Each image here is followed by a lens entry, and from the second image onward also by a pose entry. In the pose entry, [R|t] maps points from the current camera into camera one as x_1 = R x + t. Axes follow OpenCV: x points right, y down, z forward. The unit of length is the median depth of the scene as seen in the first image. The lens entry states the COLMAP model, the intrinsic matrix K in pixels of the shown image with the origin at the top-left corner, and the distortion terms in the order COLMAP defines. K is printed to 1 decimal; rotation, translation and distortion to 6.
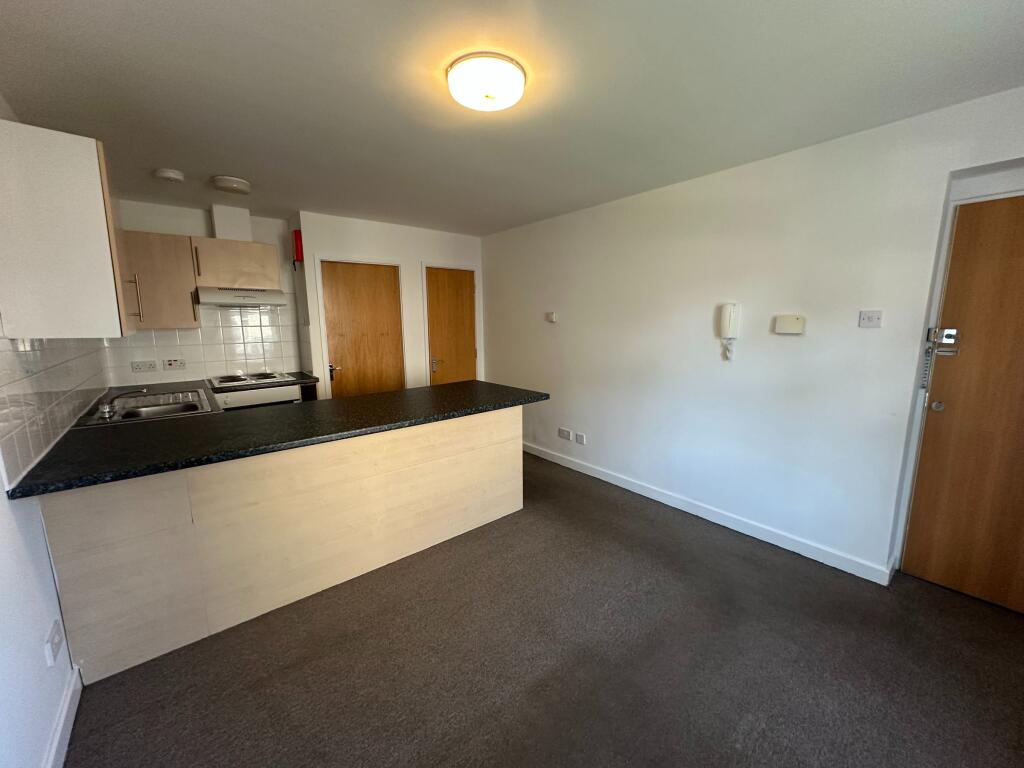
lens RADIAL K [[404.1, 0, 512.0], [0, 404.1, 384.0], [0, 0, 1]] dist [-0.001108, -0.000356]
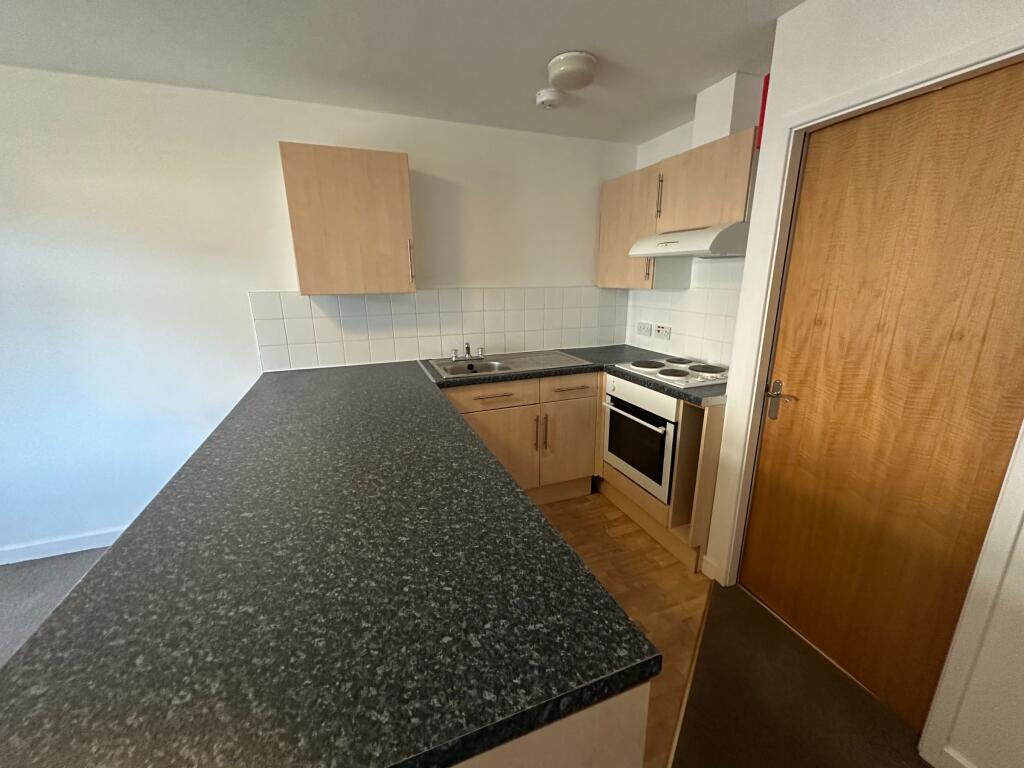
lens RADIAL K [[404.1, 0, 512.0], [0, 404.1, 384.0], [0, 0, 1]] dist [-0.001108, -0.000356]
pose [[-0.322841, 0.252141, -0.912249, 0.050970], [-0.140680, 0.940370, 0.309700, -0.163071], [0.935940, 0.228319, -0.268118, 0.963884]]
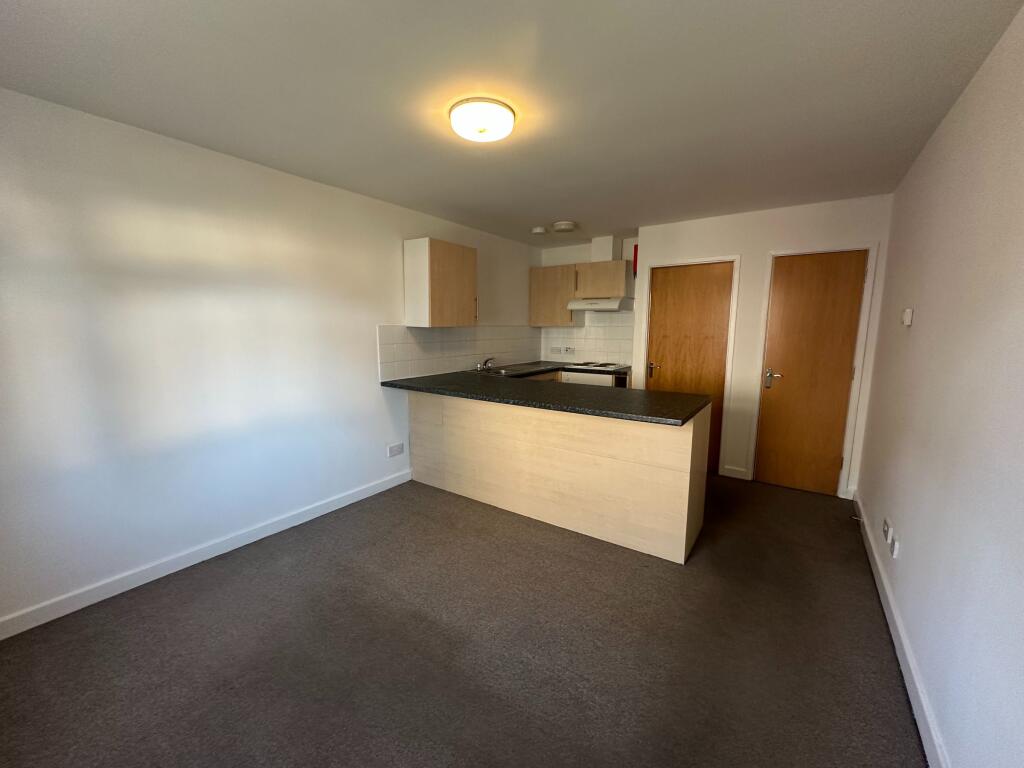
lens RADIAL K [[404.1, 0, 512.0], [0, 404.1, 384.0], [0, 0, 1]] dist [-0.001108, -0.000356]
pose [[0.262740, 0.149716, -0.953180, 0.566299], [-0.161131, 0.980824, 0.109643, -0.057424], [0.951317, 0.124779, 0.281825, 0.390373]]
